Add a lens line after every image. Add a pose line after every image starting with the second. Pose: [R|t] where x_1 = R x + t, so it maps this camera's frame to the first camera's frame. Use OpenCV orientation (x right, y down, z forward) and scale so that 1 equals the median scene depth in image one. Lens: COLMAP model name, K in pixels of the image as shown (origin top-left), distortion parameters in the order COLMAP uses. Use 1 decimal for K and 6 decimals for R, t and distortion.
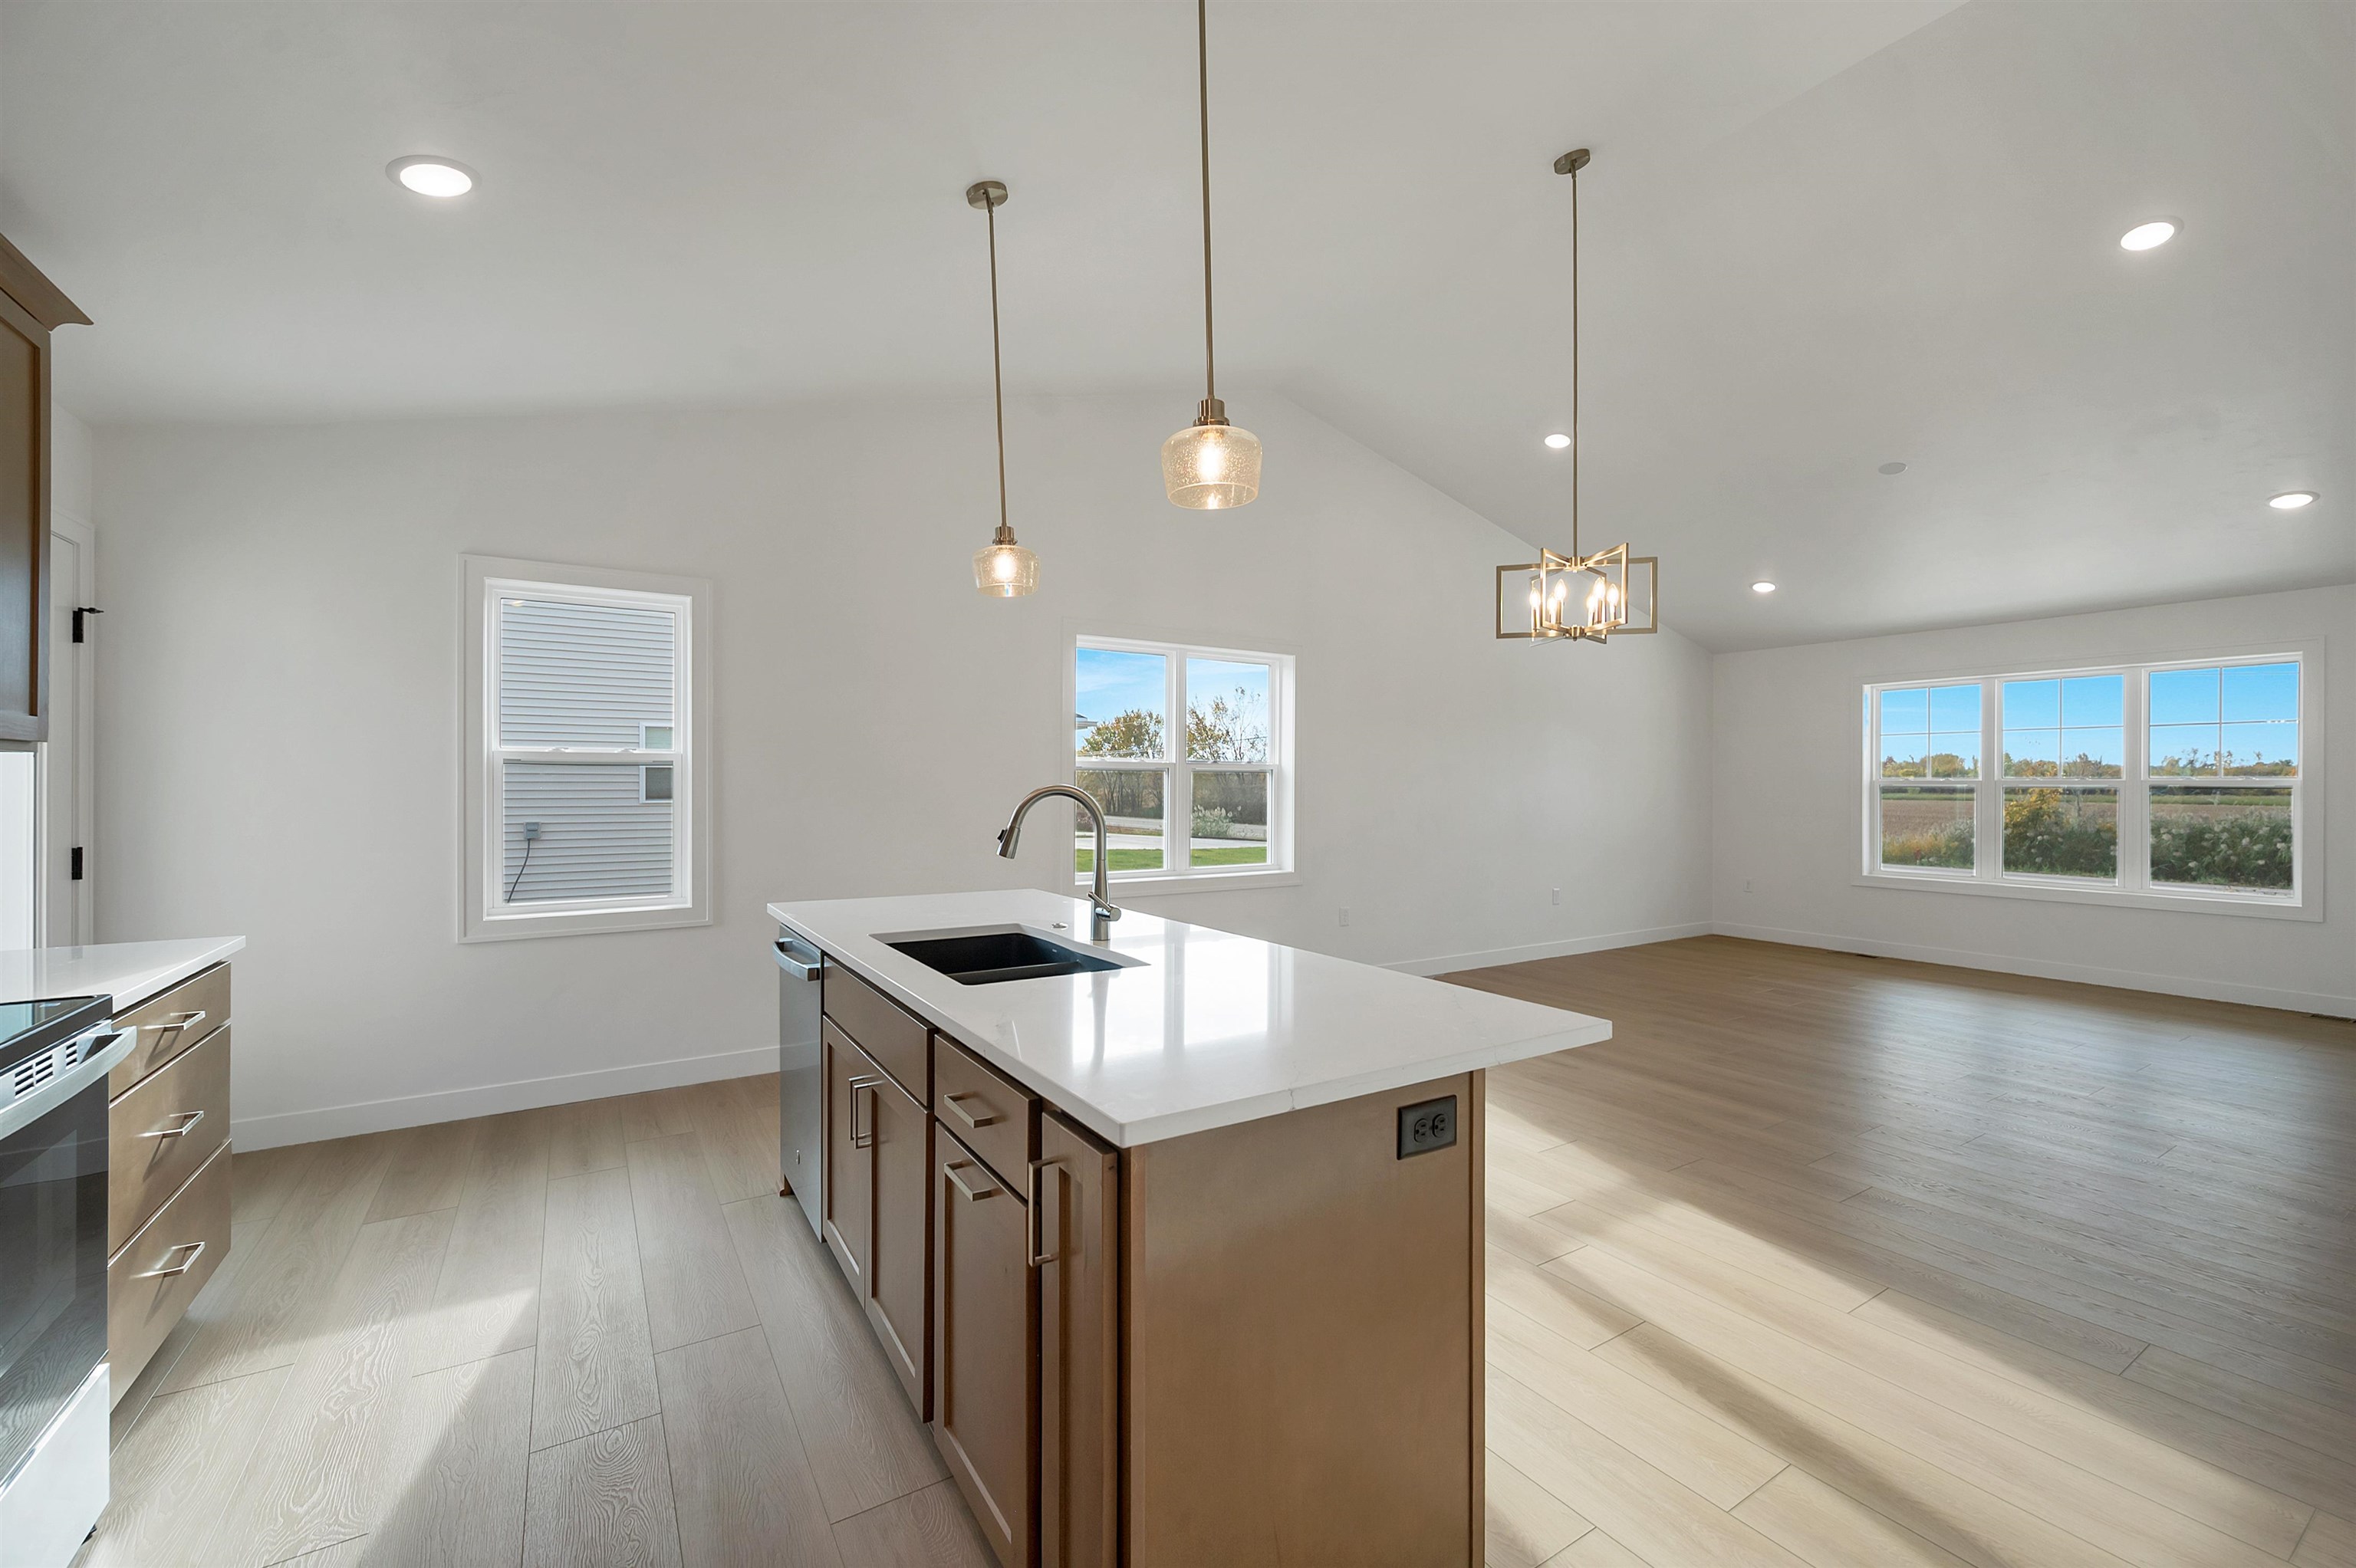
lens RADIAL K [[957.5, 0, 1184.3], [0, 957.5, 783.3], [0, 0, 1]] dist [-0.000139, -0.000009]
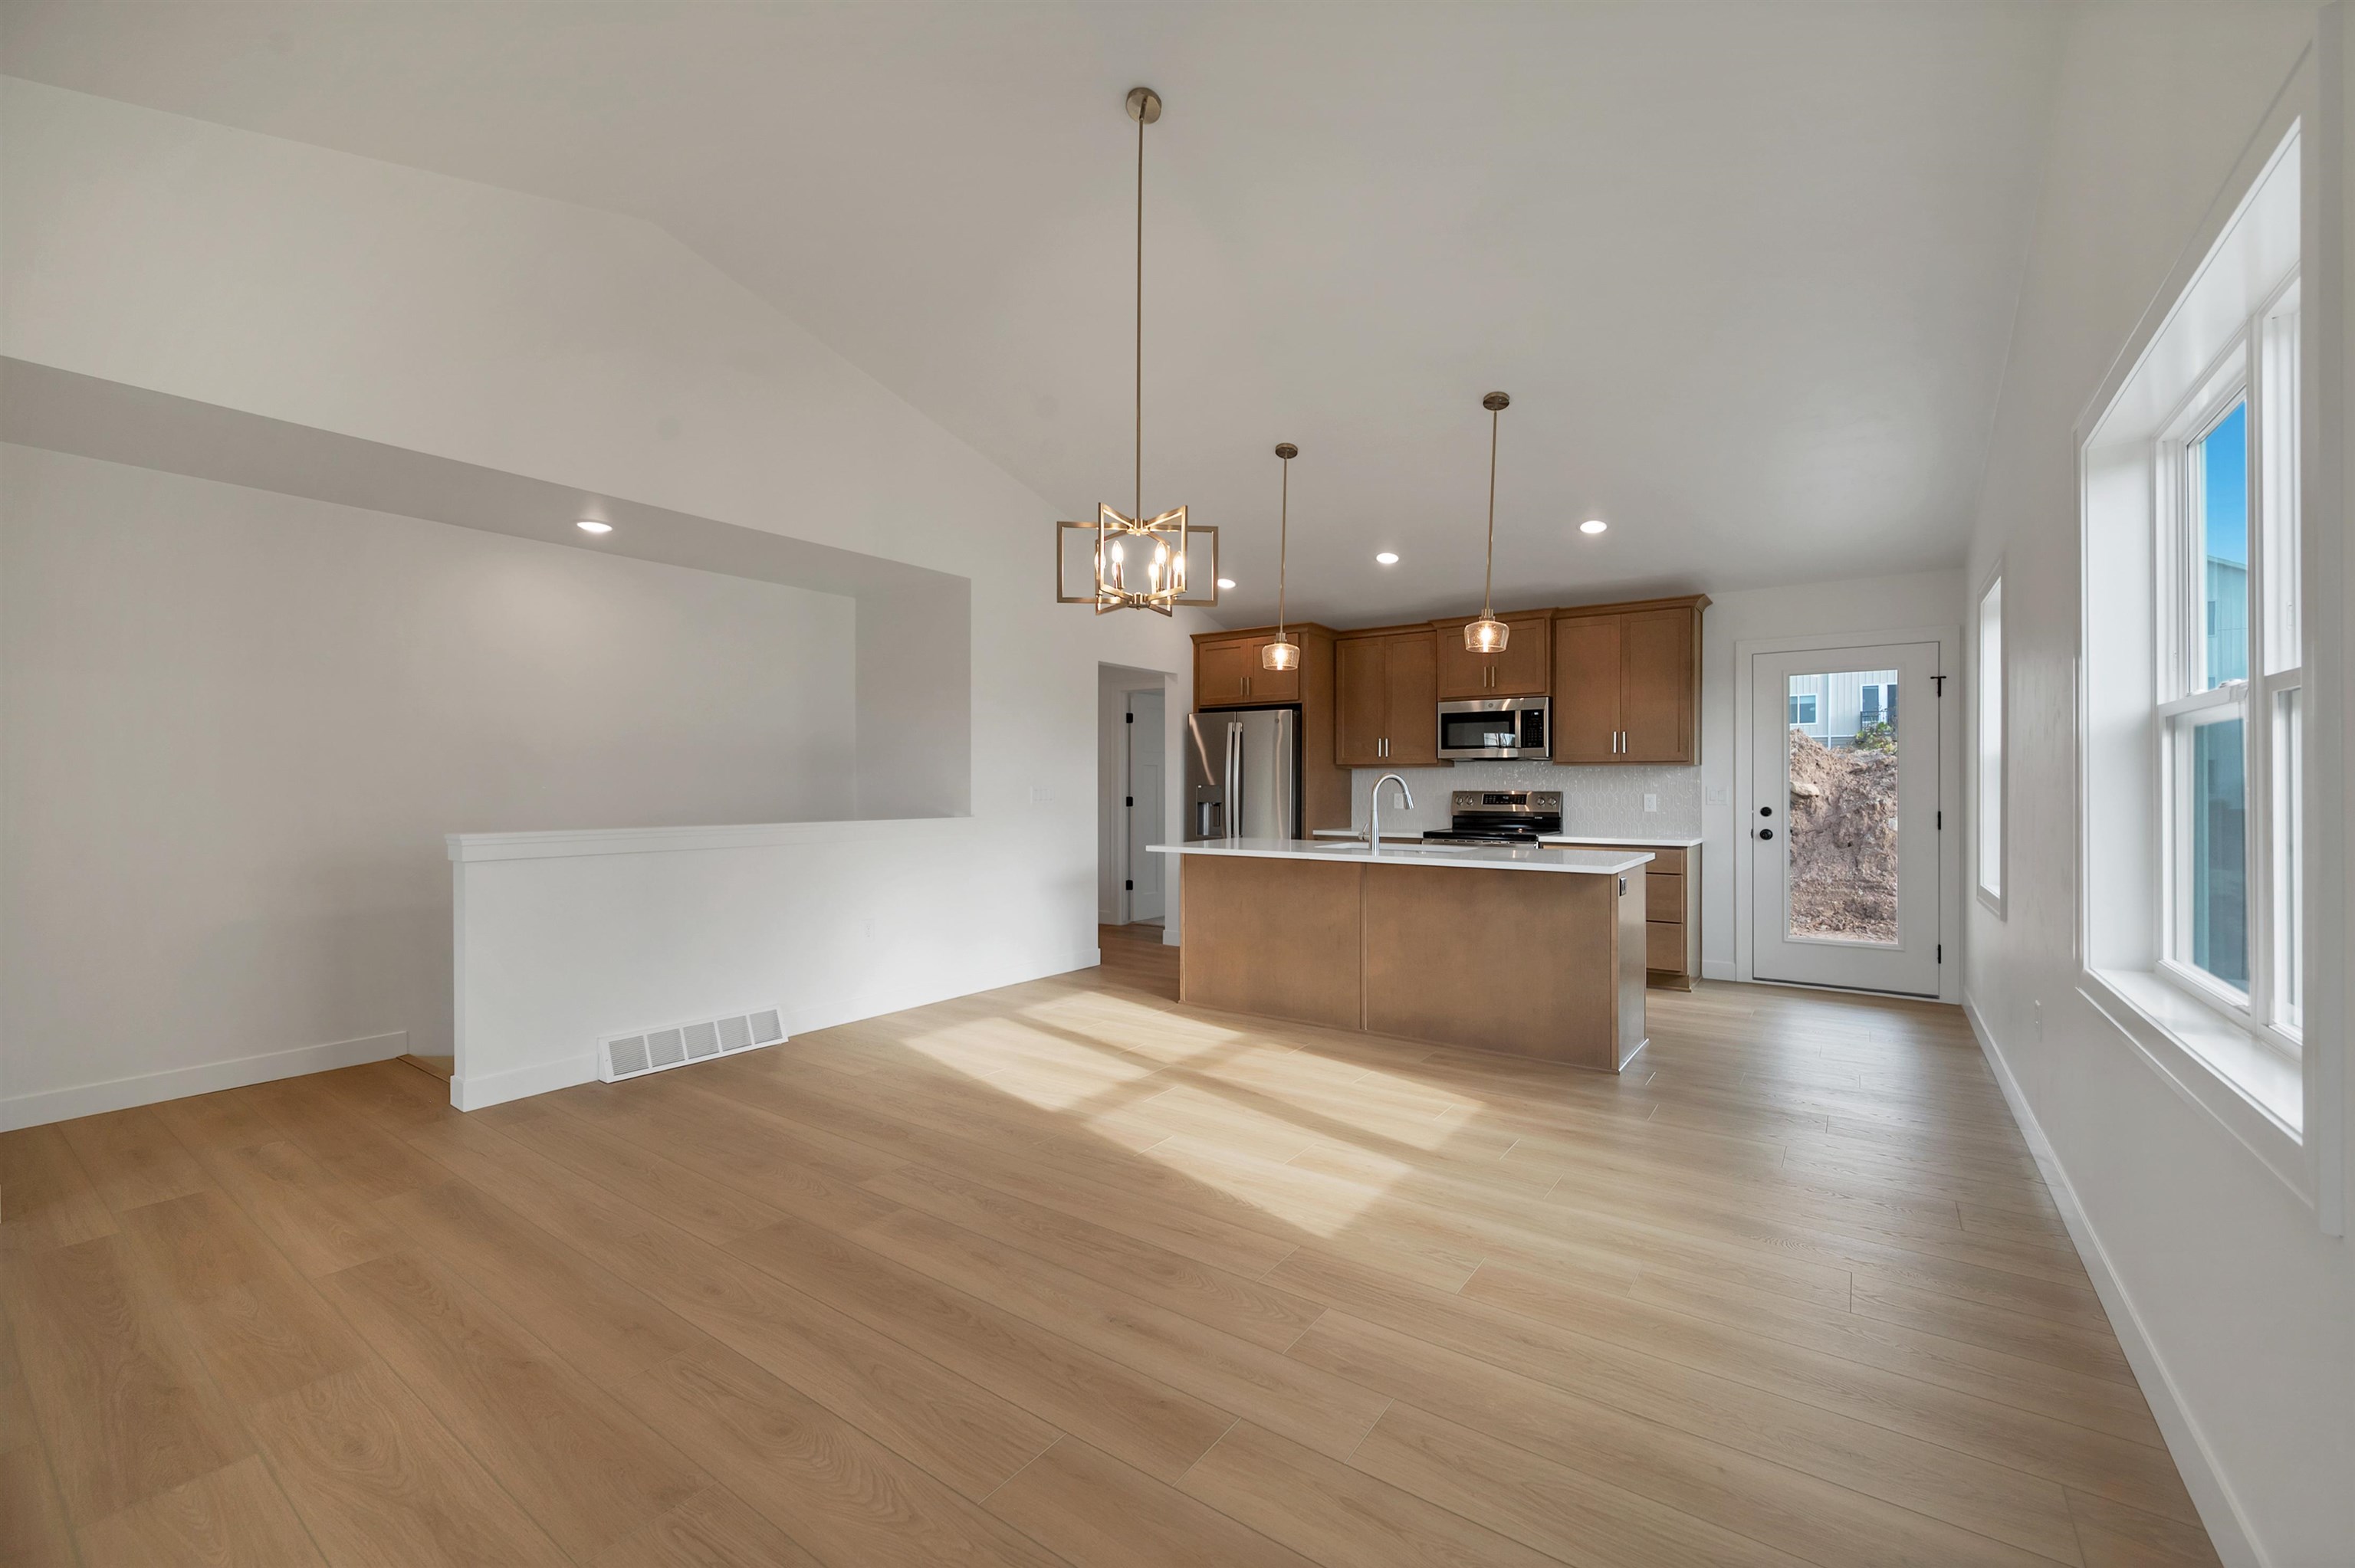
lens RADIAL K [[955.3, 0, 1182.9], [0, 955.3, 780.2], [0, 0, 1]] dist [0.000913, -0.000223]
pose [[-0.928700, -0.004404, -0.370806, 0.710362], [-0.001232, 0.999961, -0.008792, 0.024039], [0.370830, -0.007708, -0.928669, 1.899160]]
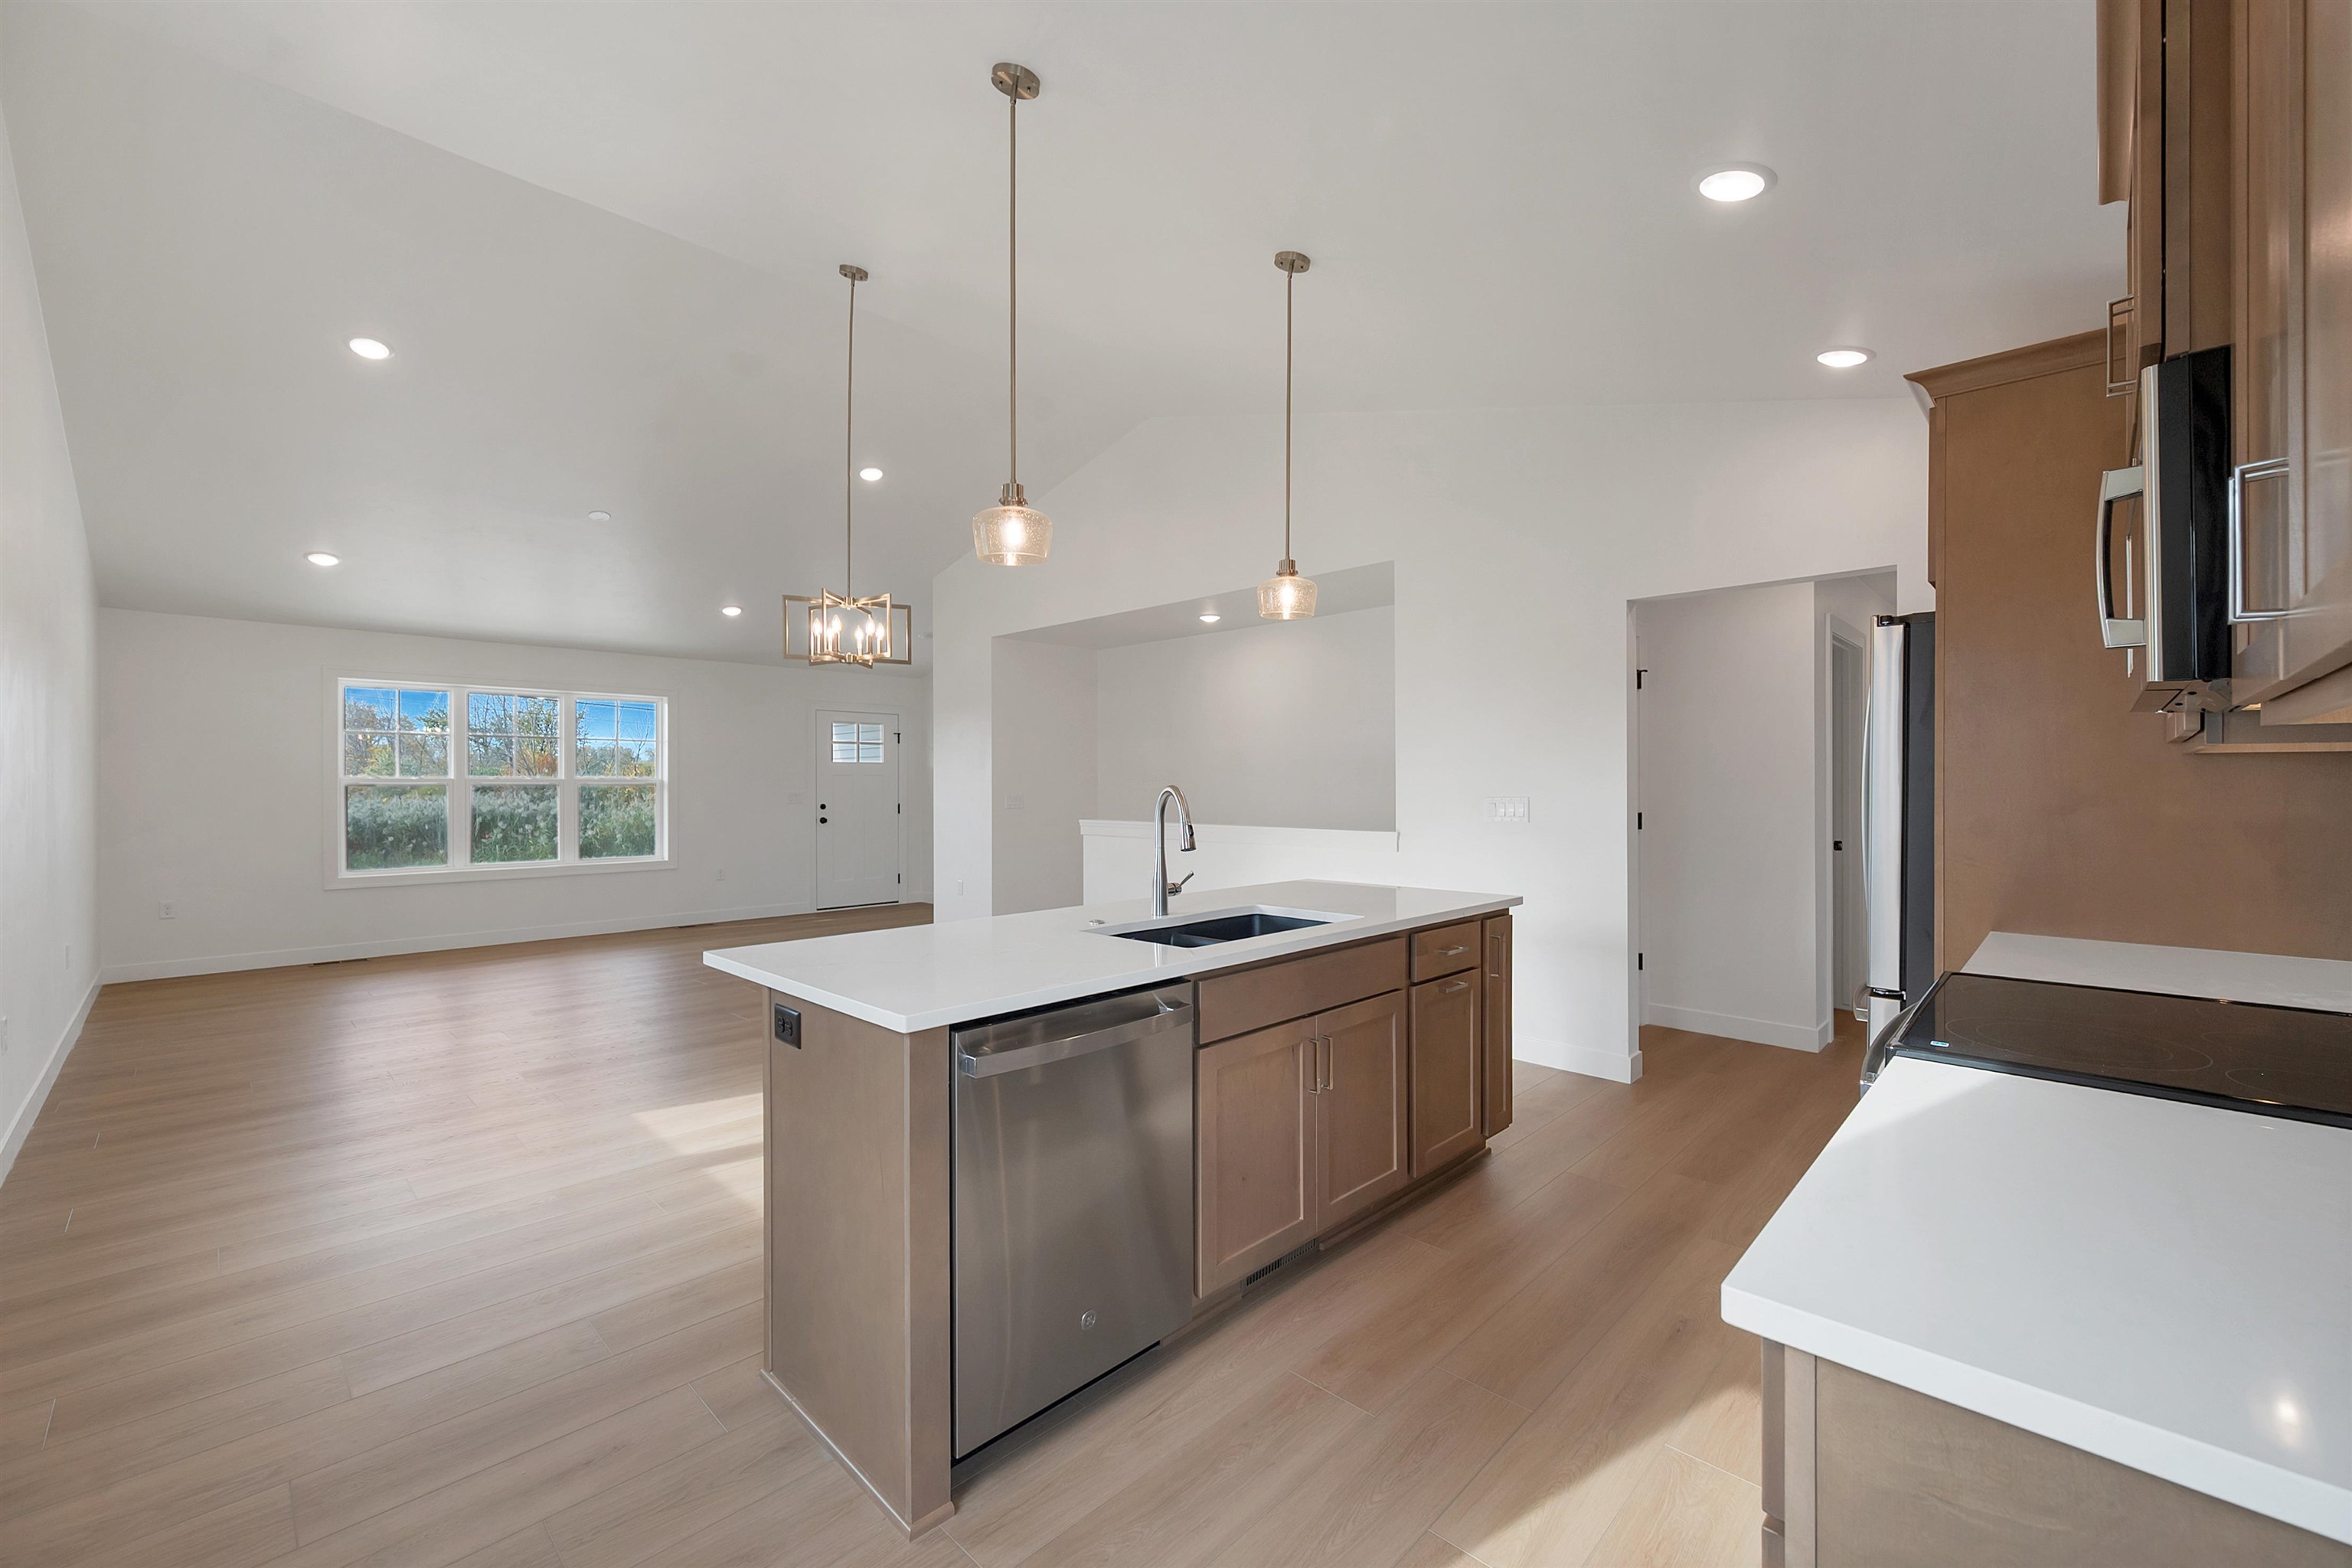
lens RADIAL K [[947.2, 0, 1182.9], [0, 947.2, 785.0], [0, 0, 1]] dist [-0.000730, -0.000307]
pose [[-0.228735, -0.003125, 0.973484, -0.876179], [-0.001934, 0.999994, 0.002755, -0.001304], [-0.973487, -0.001252, -0.228739, 0.876797]]
